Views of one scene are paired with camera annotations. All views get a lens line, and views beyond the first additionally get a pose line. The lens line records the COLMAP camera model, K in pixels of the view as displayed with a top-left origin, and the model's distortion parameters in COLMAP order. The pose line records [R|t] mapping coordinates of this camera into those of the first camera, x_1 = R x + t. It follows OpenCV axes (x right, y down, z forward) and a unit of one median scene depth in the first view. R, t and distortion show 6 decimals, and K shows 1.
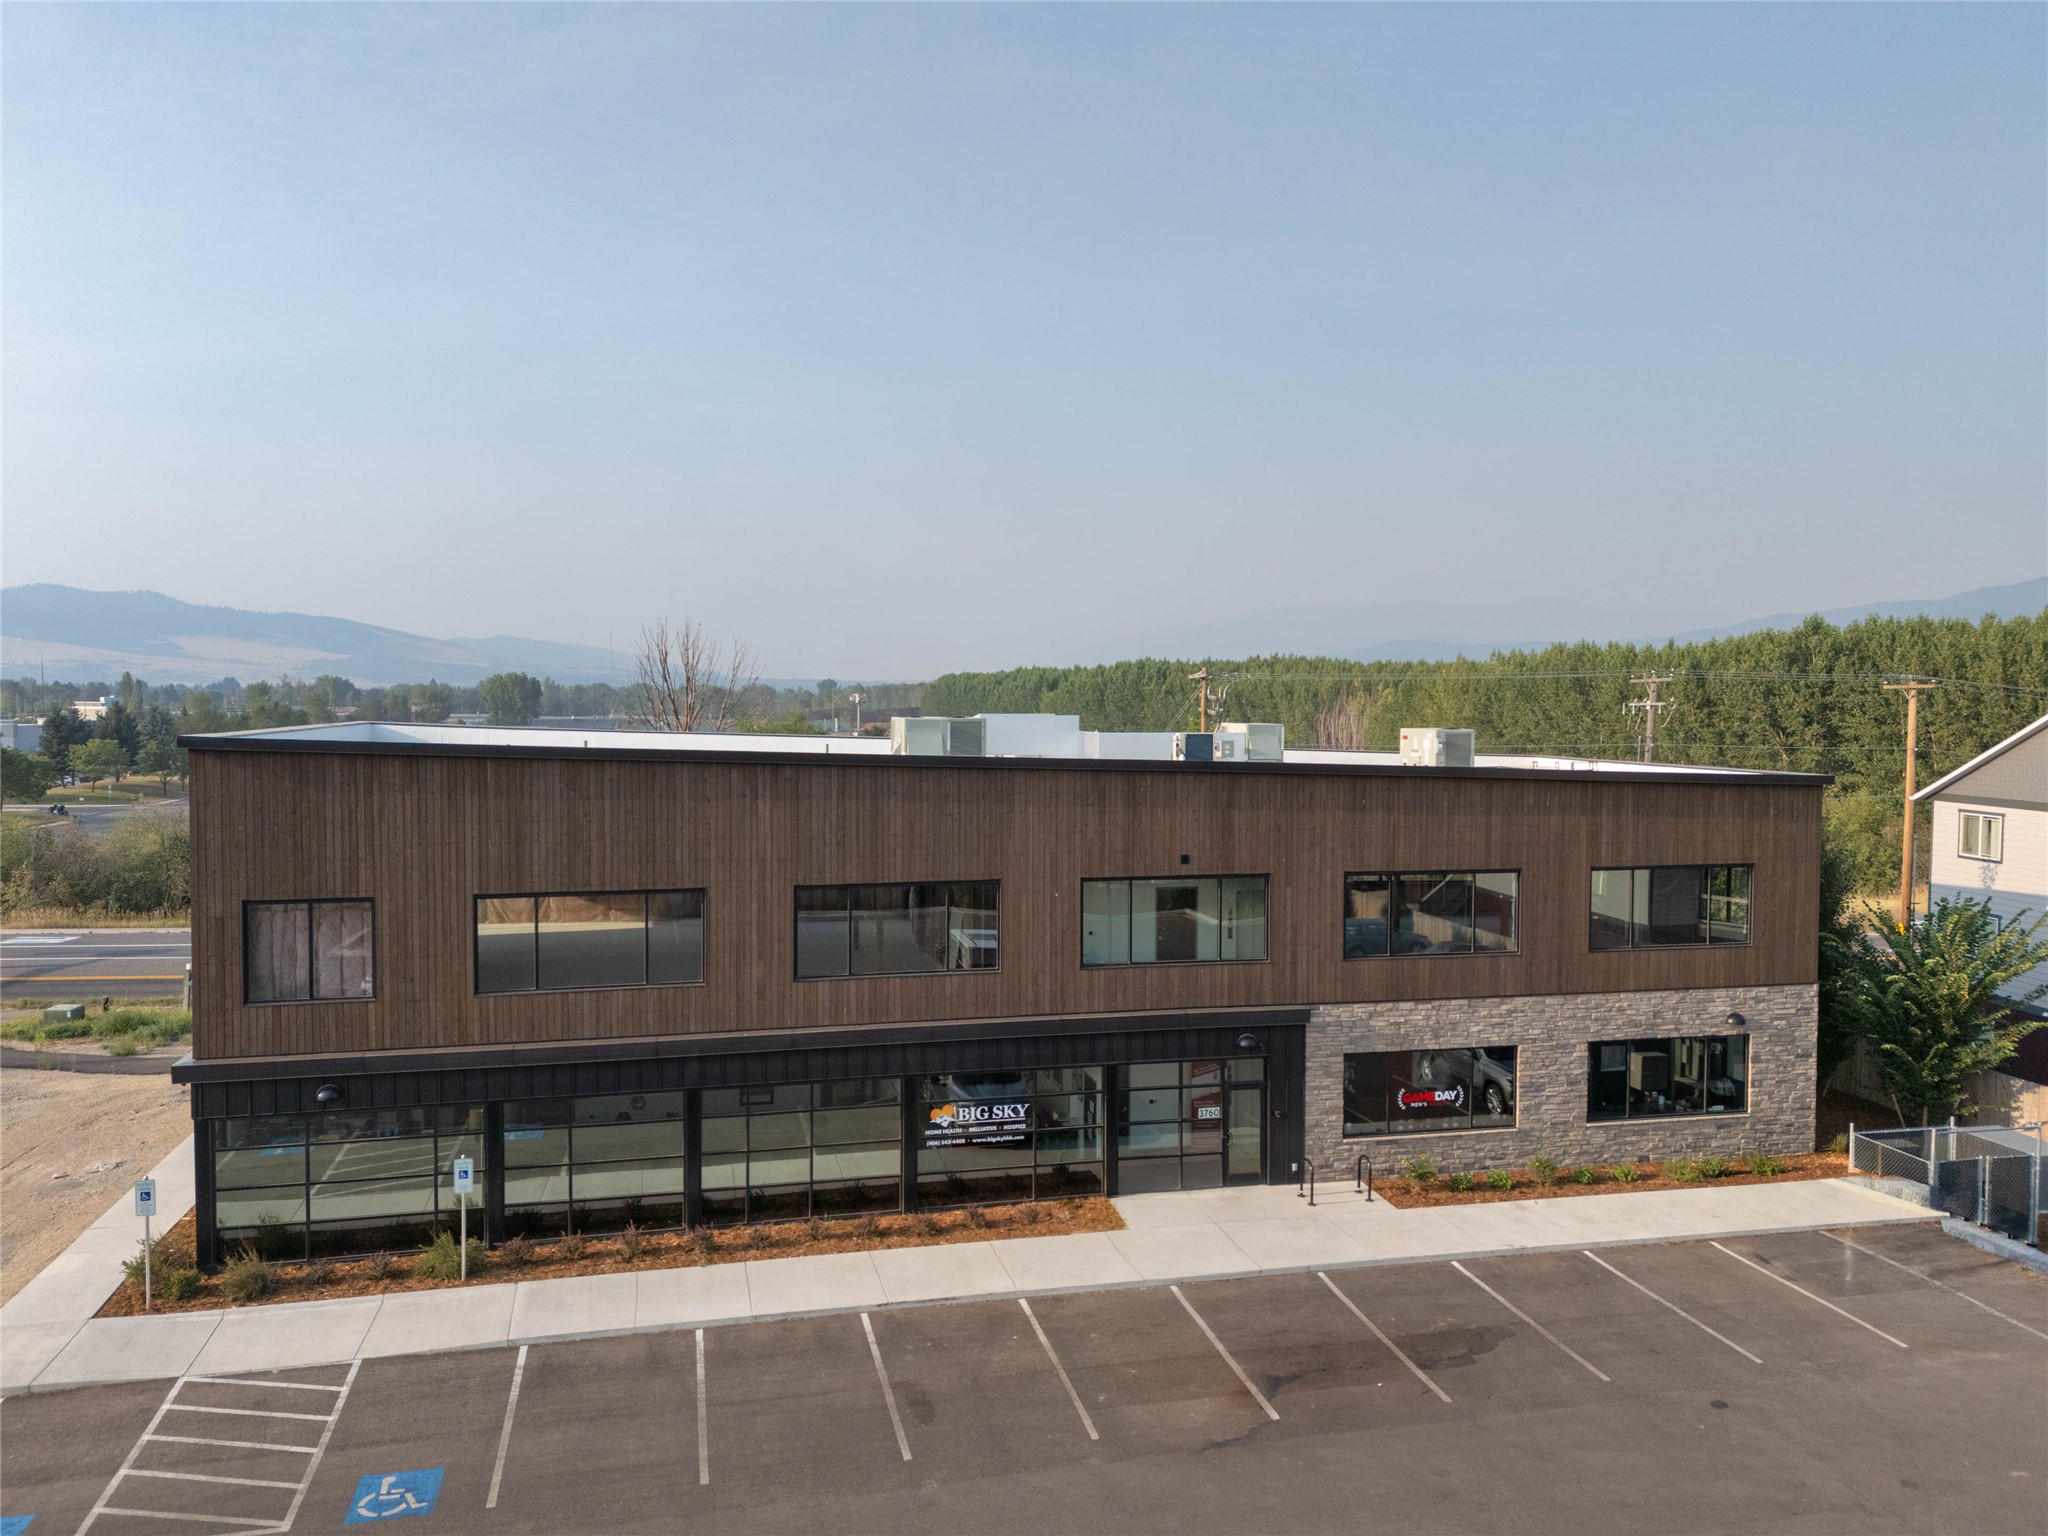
lens RADIAL K [[1493.3, 0, 1024.0], [0, 1493.3, 768.0], [0, 0, 1]] dist [0.071144, -0.056751]
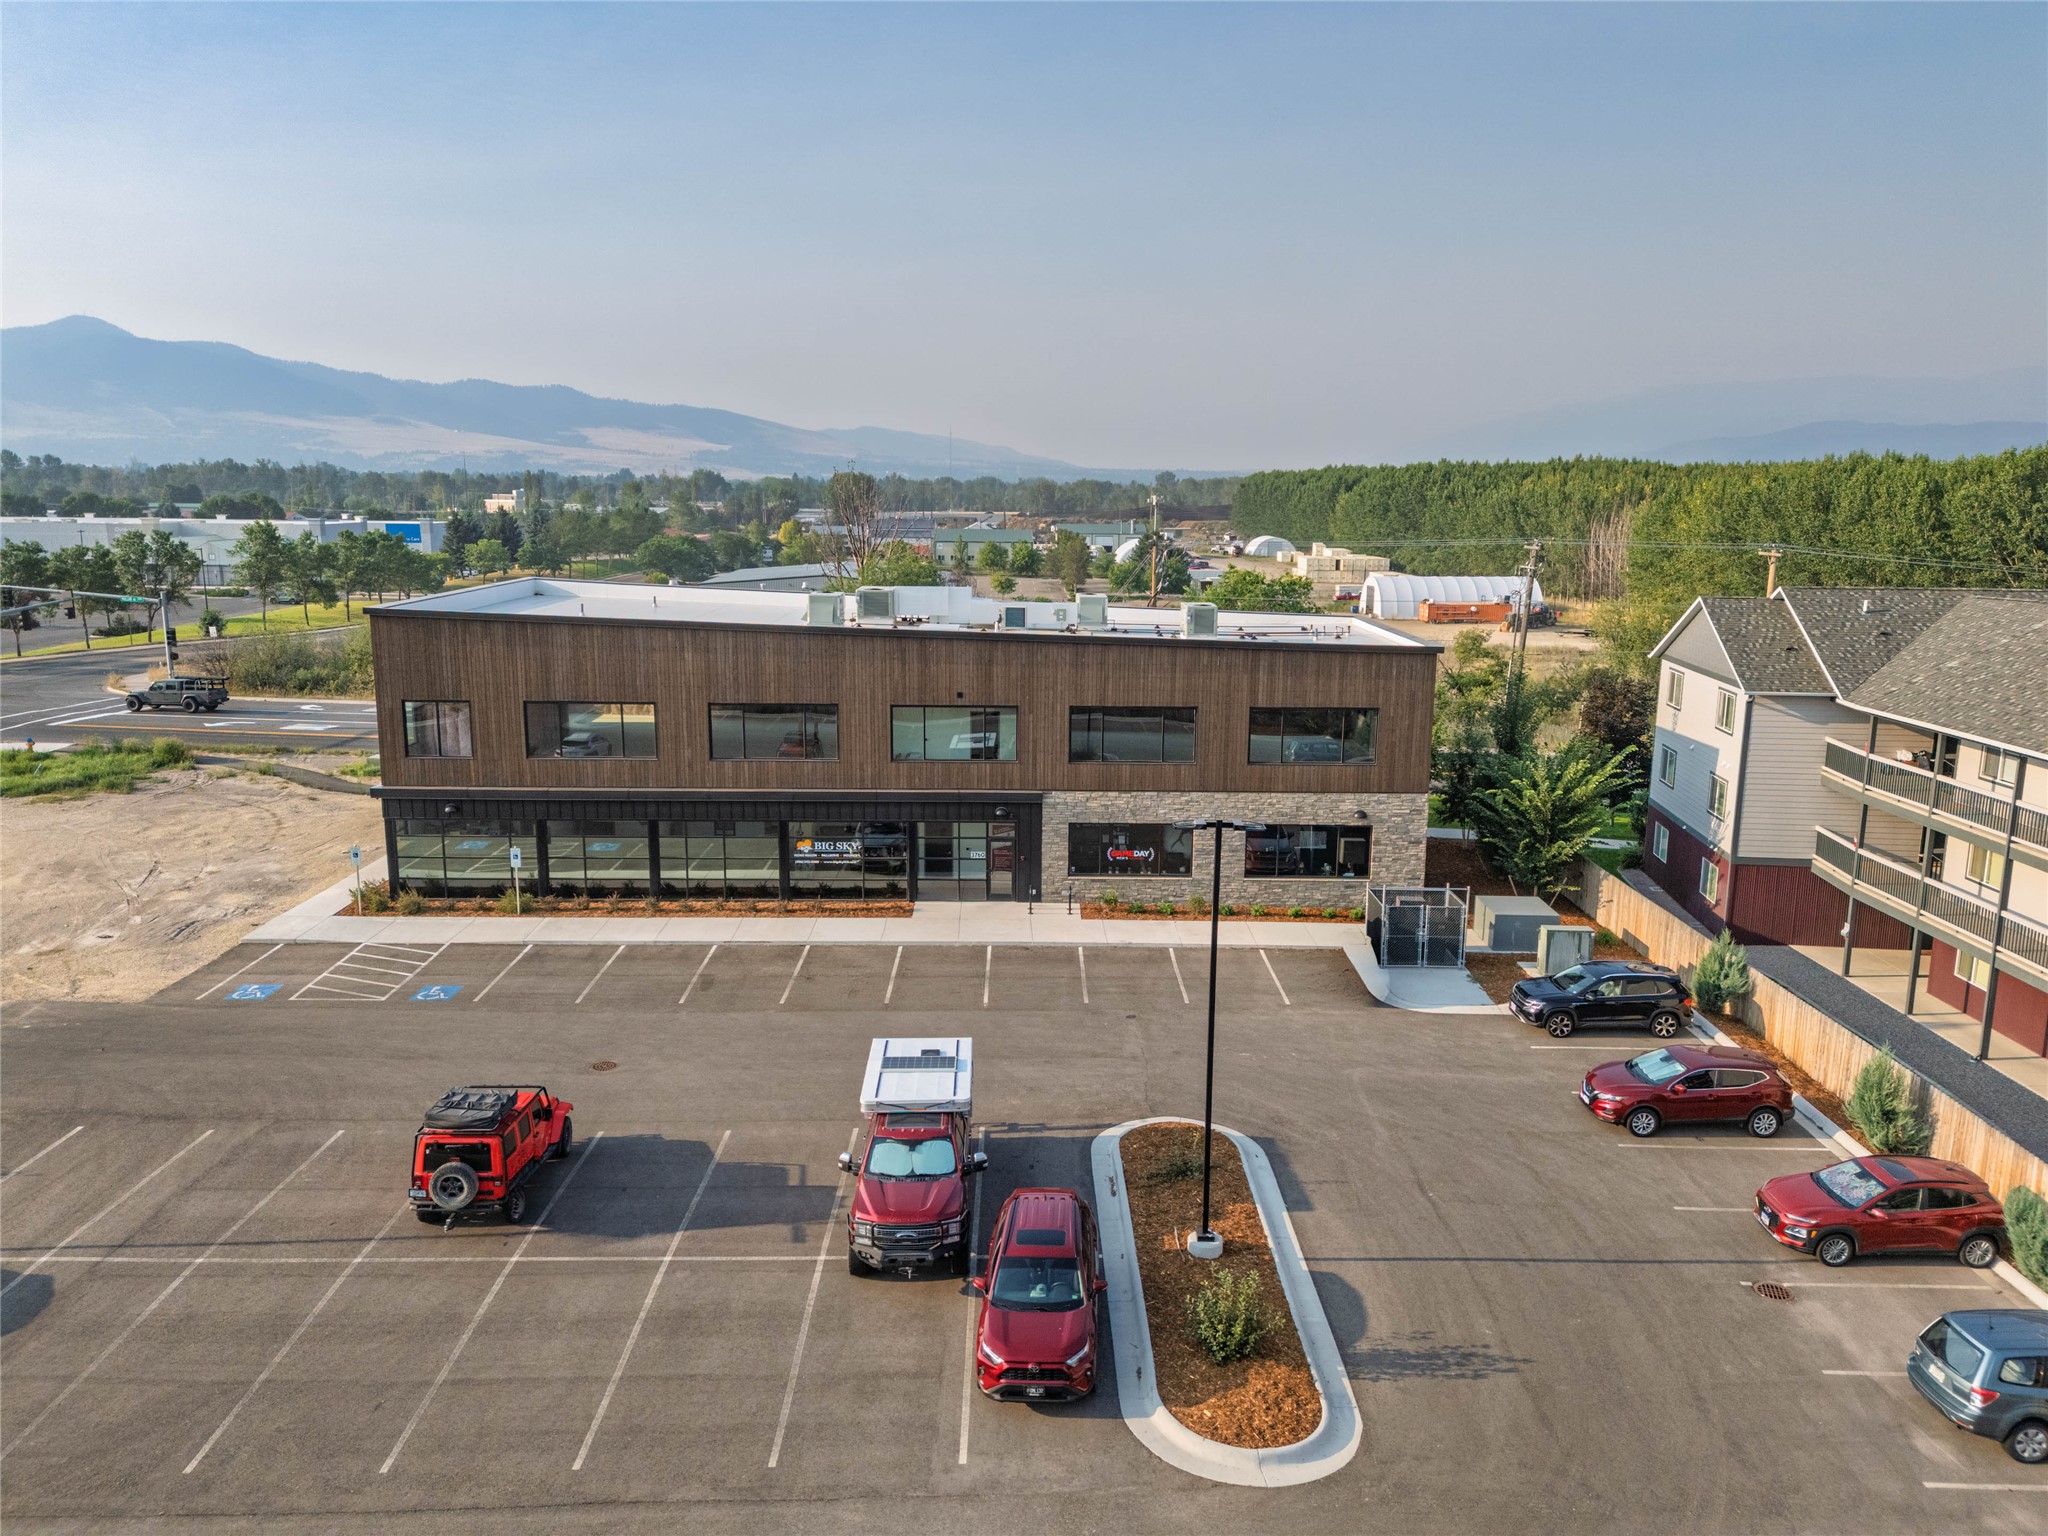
lens RADIAL K [[1498.1, 0, 1024.0], [0, 1498.1, 768.0], [0, 0, 1]] dist [0.098683, -0.110177]
pose [[0.973100, 0.045428, -0.225861, 0.526683], [-0.014078, 0.990259, 0.138521, -0.079375], [0.229954, -0.131615, 0.964261, -0.495046]]
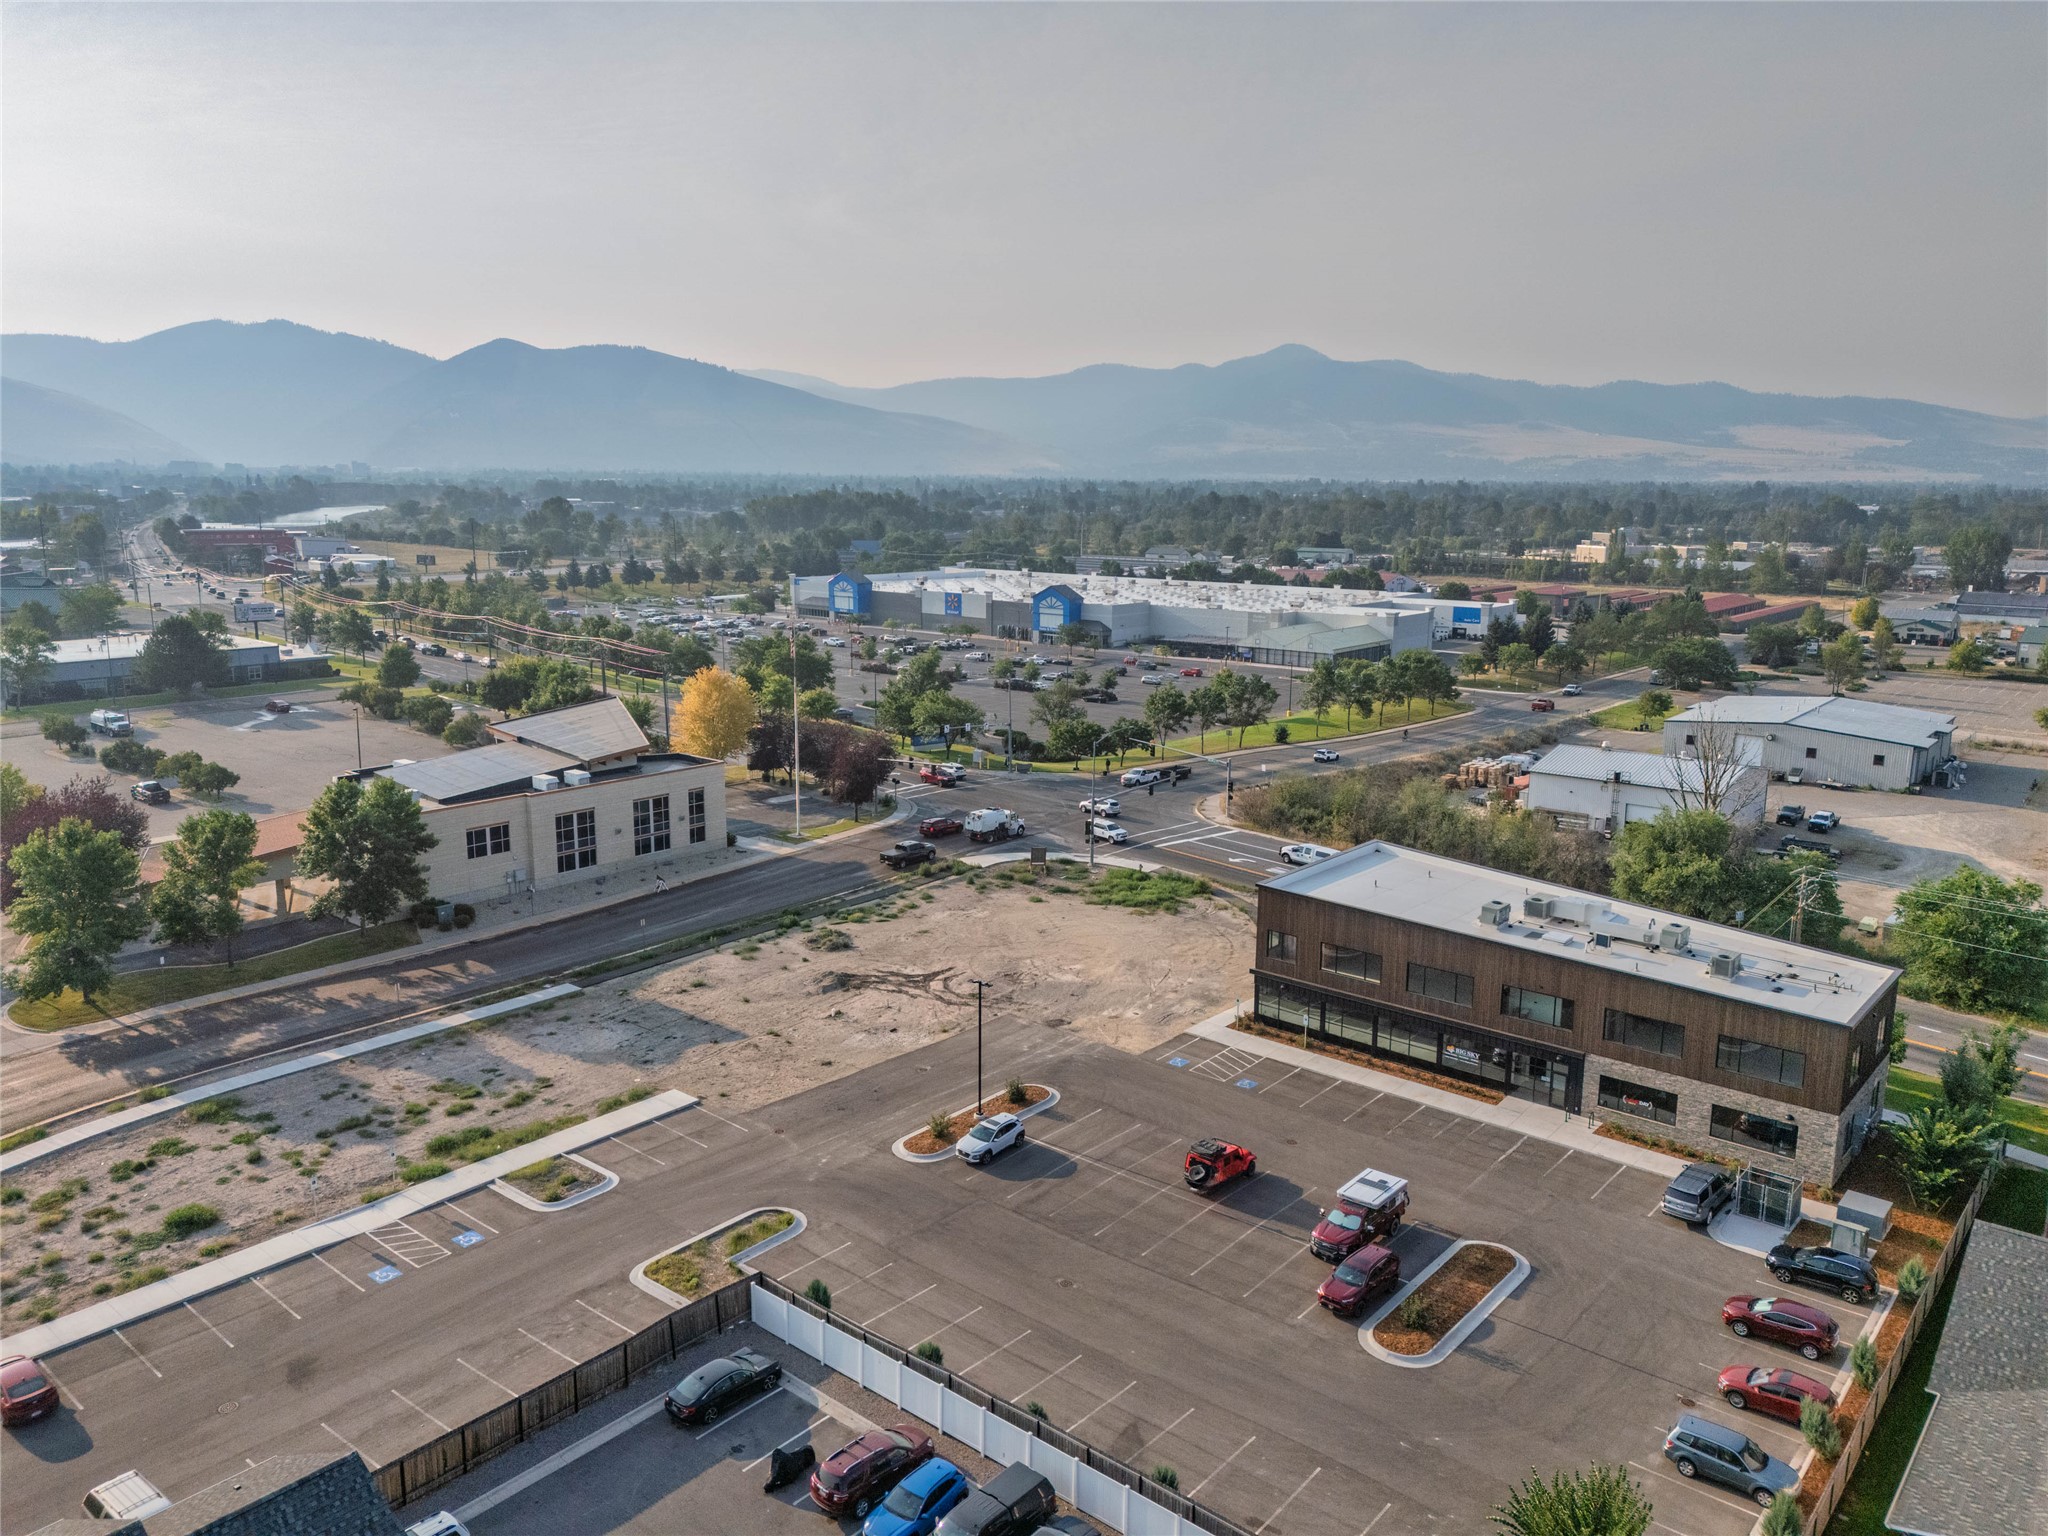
lens RADIAL K [[1498.1, 0, 1024.0], [0, 1498.1, 768.0], [0, 0, 1]] dist [0.098683, -0.110177]
pose [[0.591412, 0.155002, -0.791332, 1.667953], [-0.043295, 0.986040, 0.160783, -0.731975], [0.805206, -0.060828, 0.589866, -1.358993]]
